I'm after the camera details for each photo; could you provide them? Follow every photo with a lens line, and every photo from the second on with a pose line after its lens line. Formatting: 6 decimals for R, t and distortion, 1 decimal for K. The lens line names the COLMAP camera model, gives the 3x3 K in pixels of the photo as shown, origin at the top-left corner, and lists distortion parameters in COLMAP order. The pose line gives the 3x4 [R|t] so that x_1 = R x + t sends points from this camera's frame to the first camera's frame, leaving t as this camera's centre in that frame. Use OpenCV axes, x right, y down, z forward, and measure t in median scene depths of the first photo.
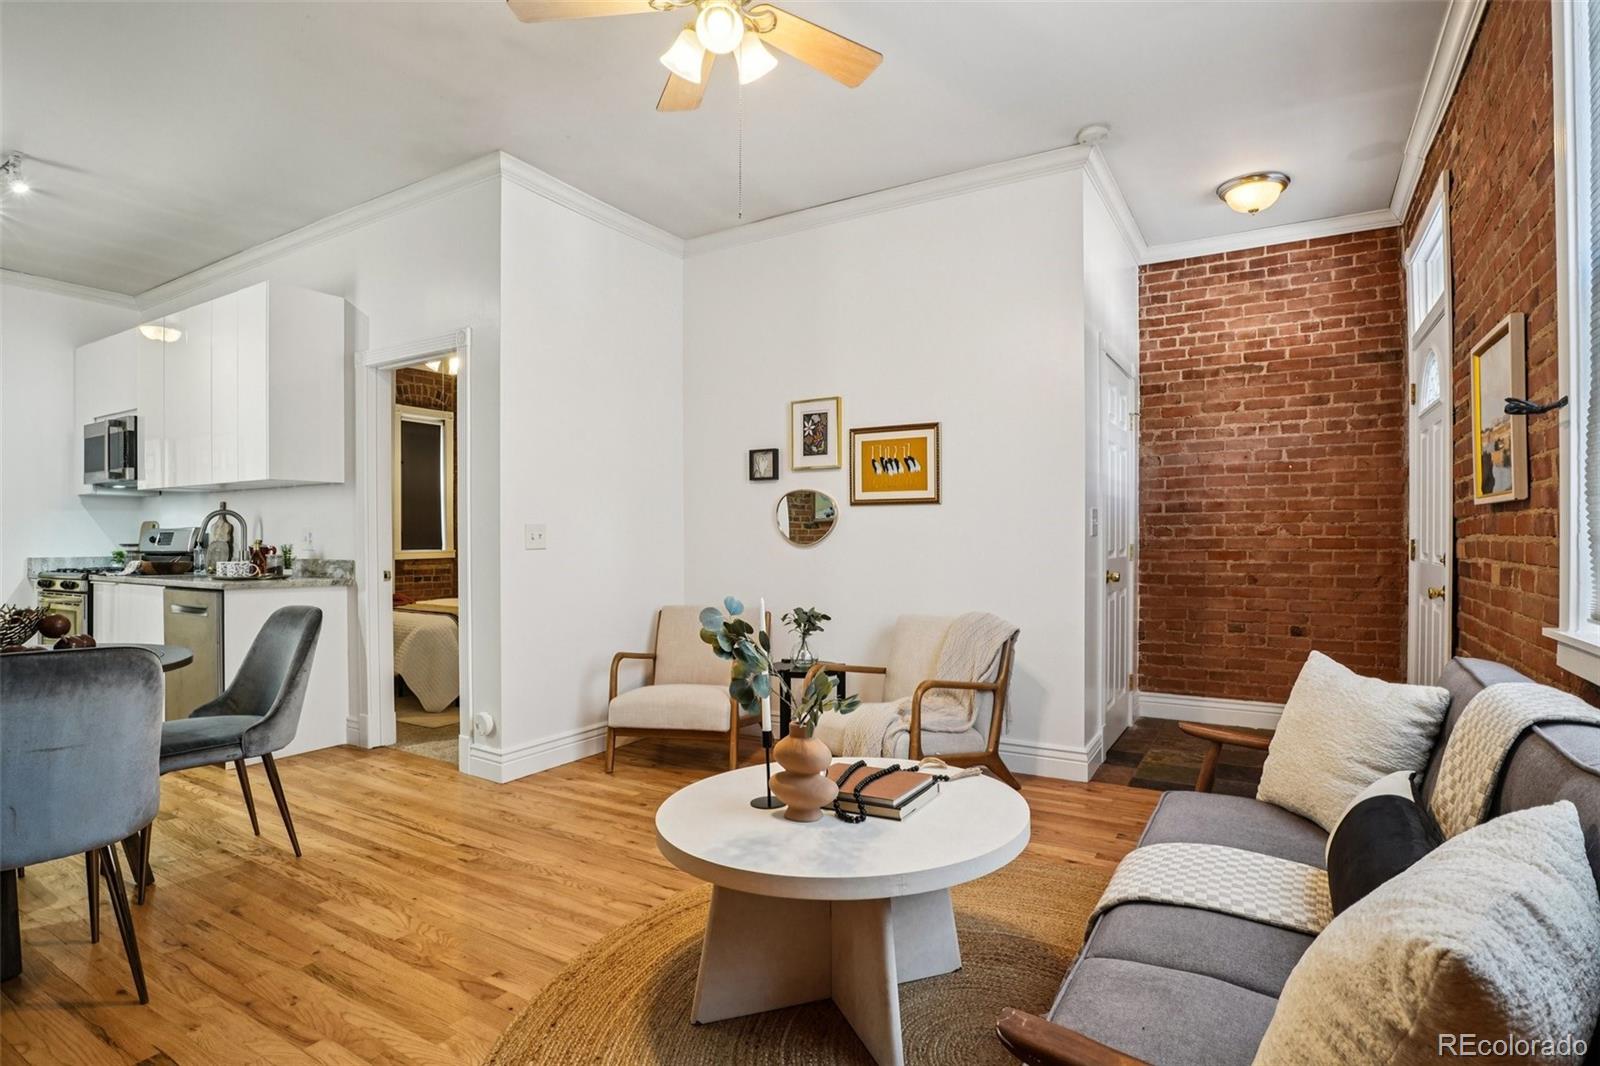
lens RADIAL K [[803.9, 0, 792.0], [0, 803.9, 534.9], [0, 0, 1]] dist [-0.042307, 0.009403]
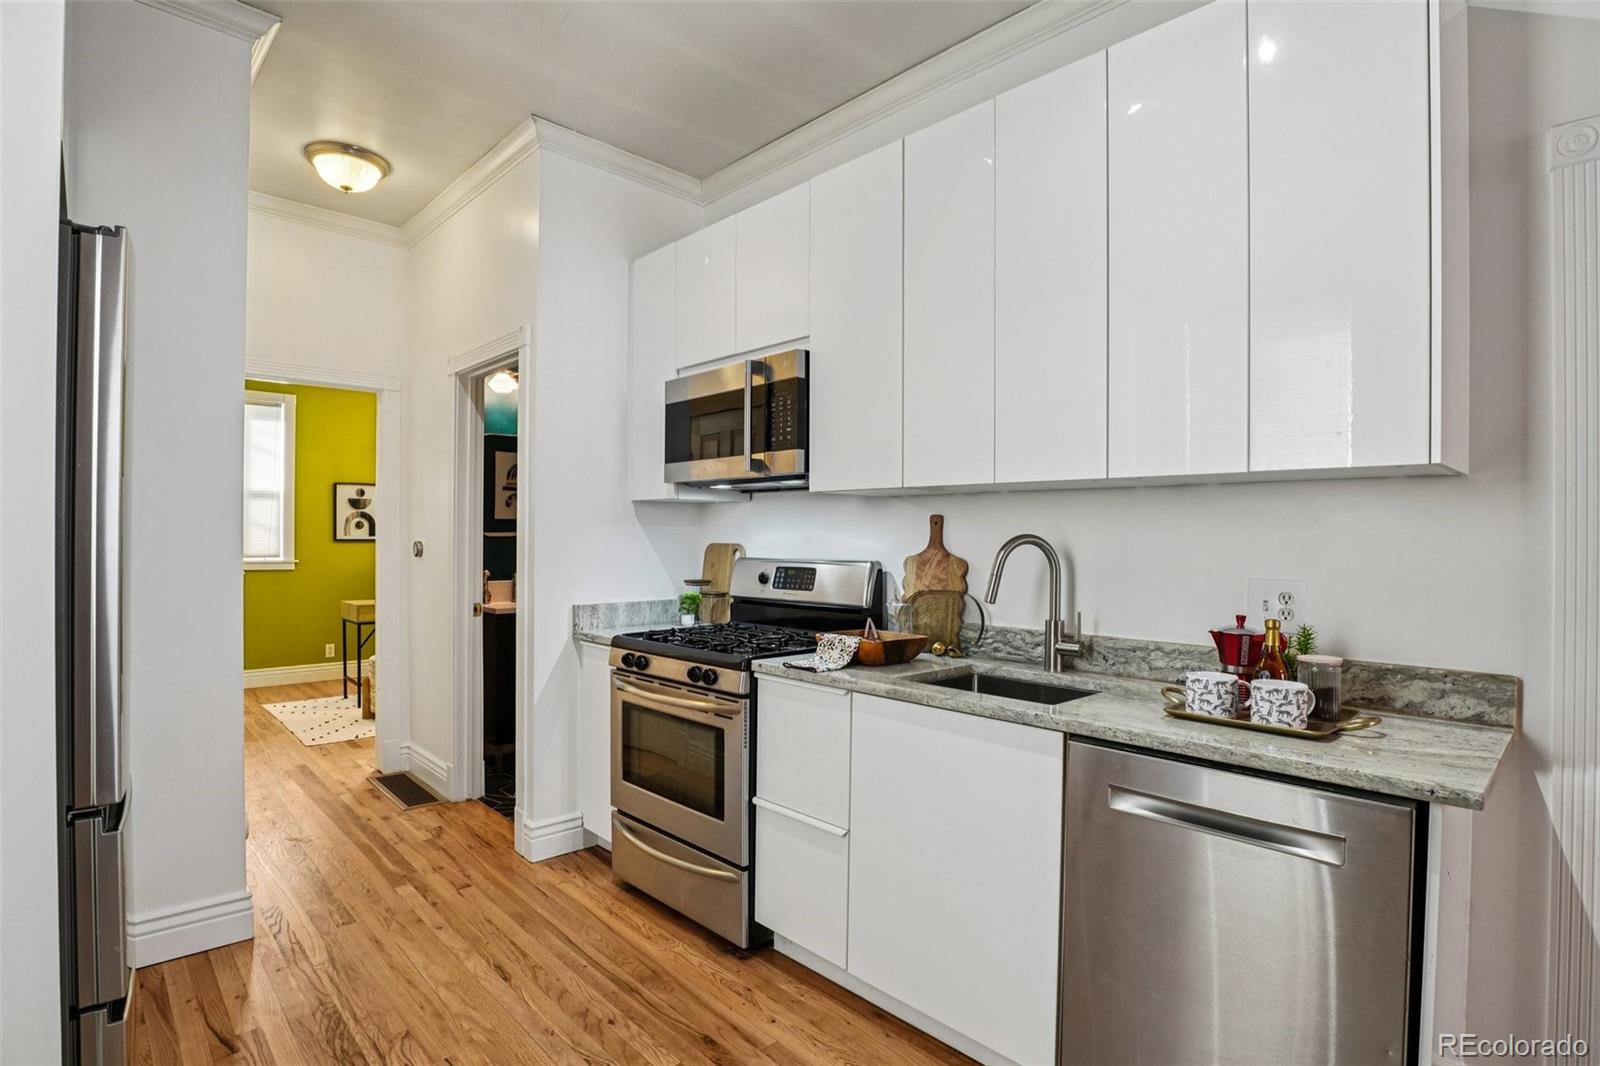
lens RADIAL K [[803.9, 0, 804.7], [0, 803.9, 542.5], [0, 0, 1]] dist [-0.042307, 0.009403]
pose [[0.963565, 0.010833, -0.267256, -0.780341], [-0.008289, 0.999909, 0.010645, -0.033620], [0.267347, -0.008042, 0.963567, 0.544287]]
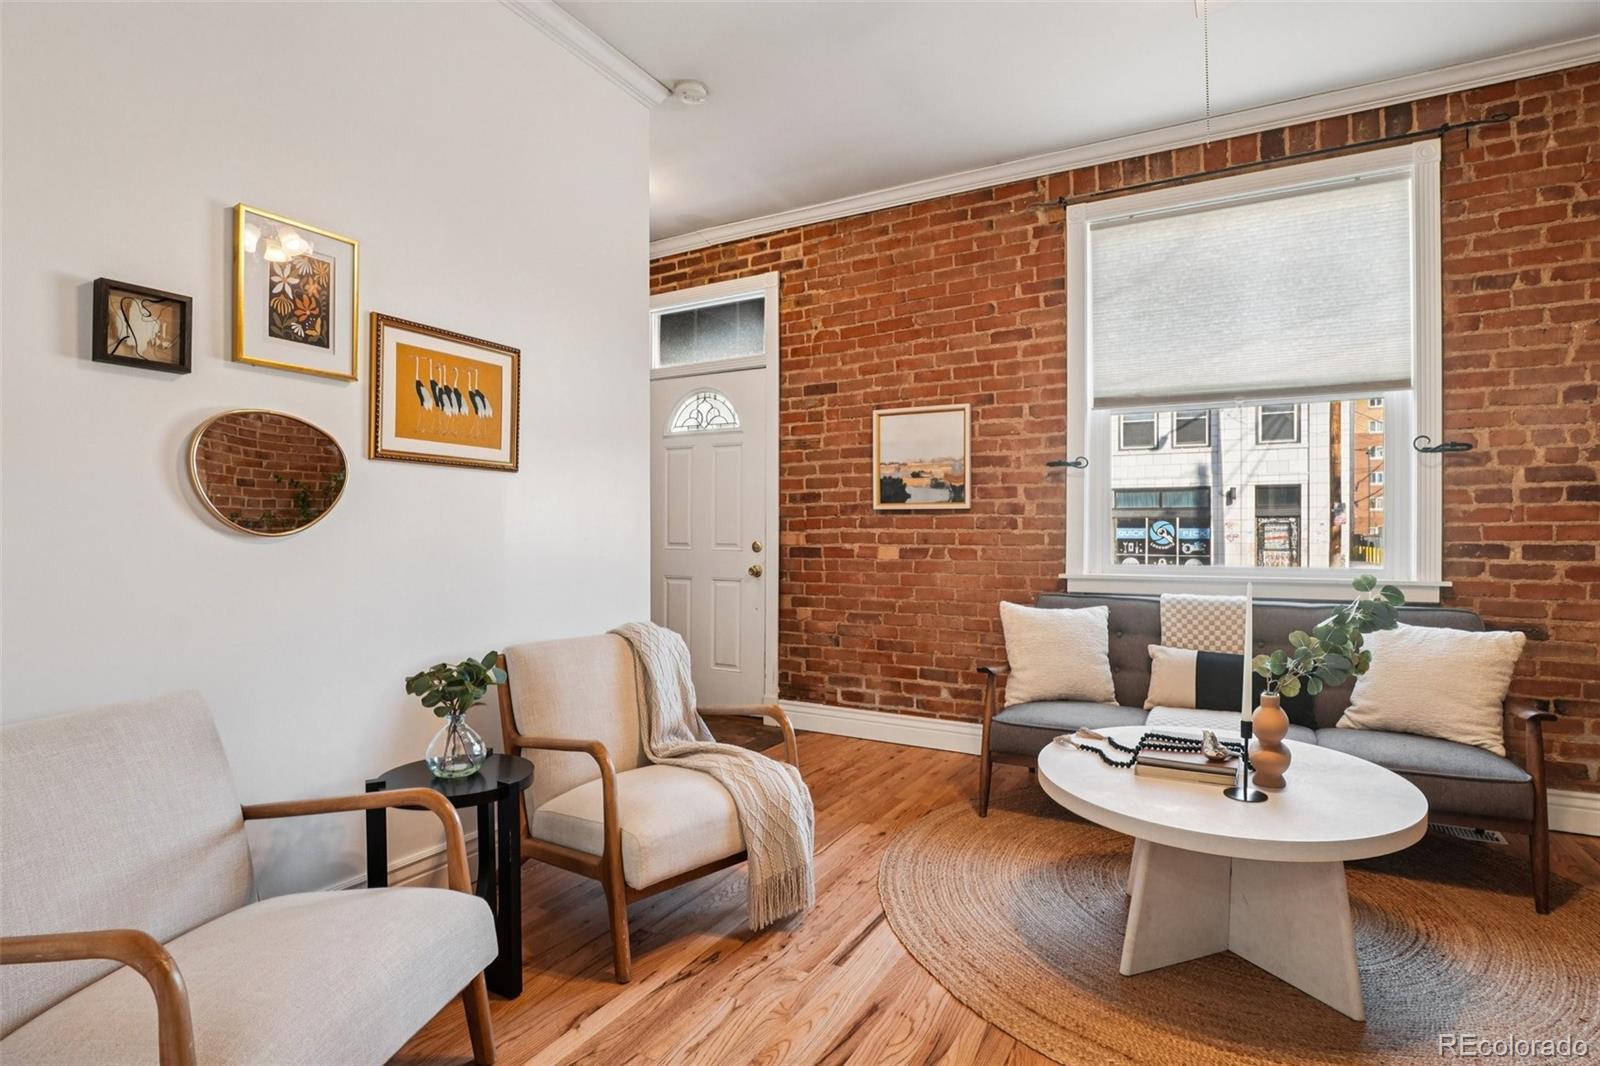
lens RADIAL K [[803.9, 0, 803.6], [0, 803.9, 536.0], [0, 0, 1]] dist [-0.042307, 0.009403]
pose [[-0.045539, 0.003143, 0.998958, -0.440791], [-0.005917, 0.999977, -0.003416, 0.012997], [-0.998945, -0.006066, -0.045520, 0.724973]]
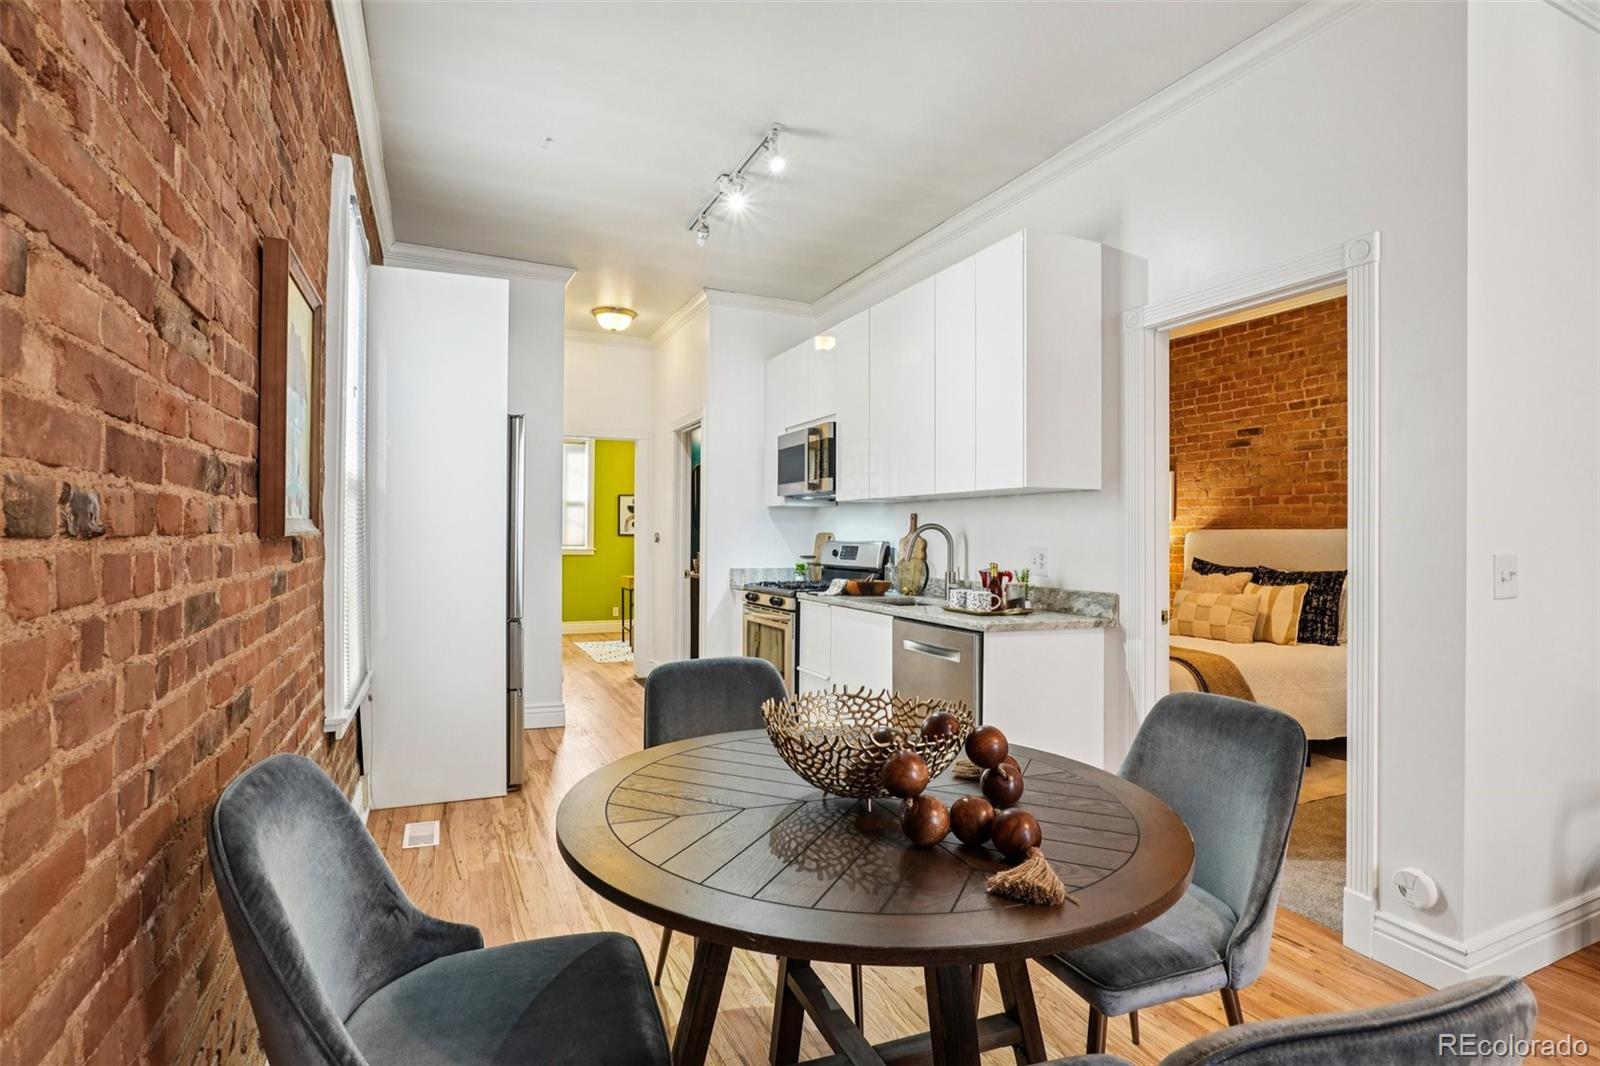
lens RADIAL K [[803.9, 0, 788.9], [0, 803.9, 538.8], [0, 0, 1]] dist [-0.042307, 0.009403]
pose [[0.816813, 0.009812, -0.576820, -0.371276], [-0.006406, 0.999948, 0.007938, -0.023209], [0.576867, -0.002788, 0.816833, 0.213121]]
